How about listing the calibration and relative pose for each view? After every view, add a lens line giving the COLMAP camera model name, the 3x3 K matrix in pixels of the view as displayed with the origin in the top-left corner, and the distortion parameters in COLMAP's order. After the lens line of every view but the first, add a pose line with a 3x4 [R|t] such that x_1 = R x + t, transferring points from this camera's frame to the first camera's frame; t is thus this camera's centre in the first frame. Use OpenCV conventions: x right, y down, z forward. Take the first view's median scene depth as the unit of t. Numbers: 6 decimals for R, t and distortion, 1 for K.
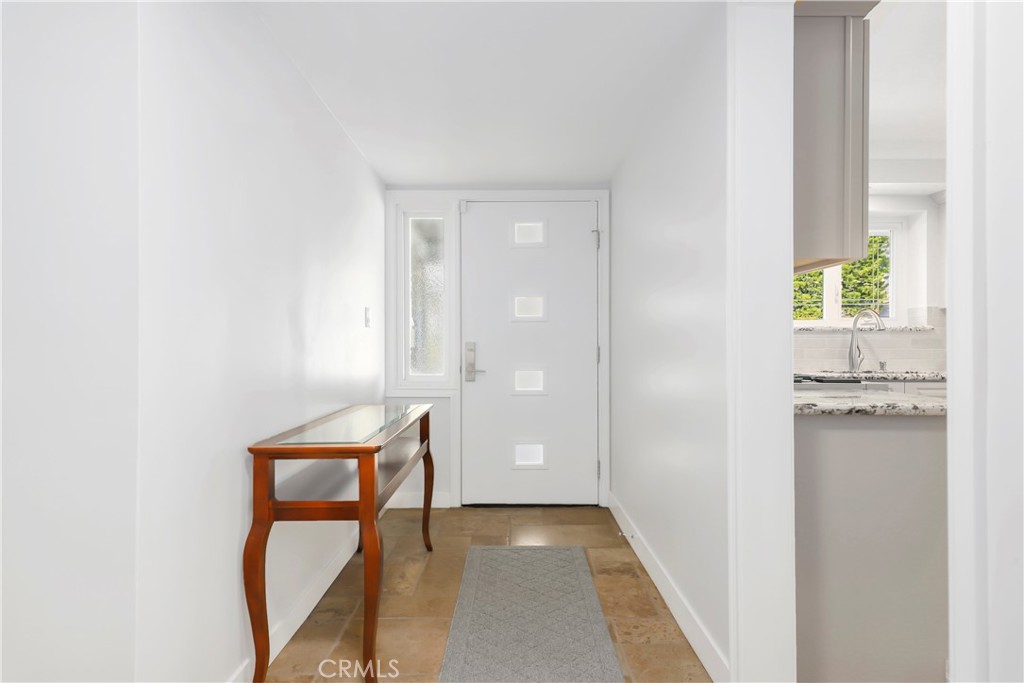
lens RADIAL K [[598.4, 0, 512.2], [0, 598.4, 344.1], [0, 0, 1]] dist [0.022392, -0.000188]
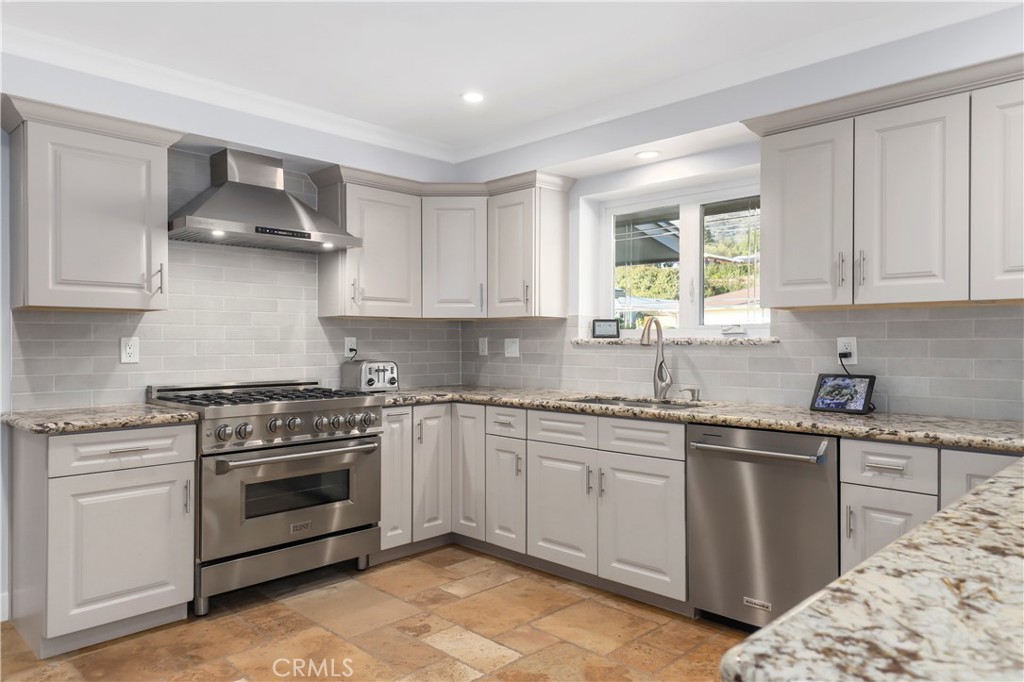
lens RADIAL K [[695.7, 0, 512.0], [0, 695.7, 341.0], [0, 0, 1]] dist [0.010428, -0.000332]
pose [[0.714655, -0.002163, -0.699474, 1.015657], [-0.000445, 0.999994, -0.003547, -0.023448], [0.699477, 0.002846, 0.714649, 0.266077]]
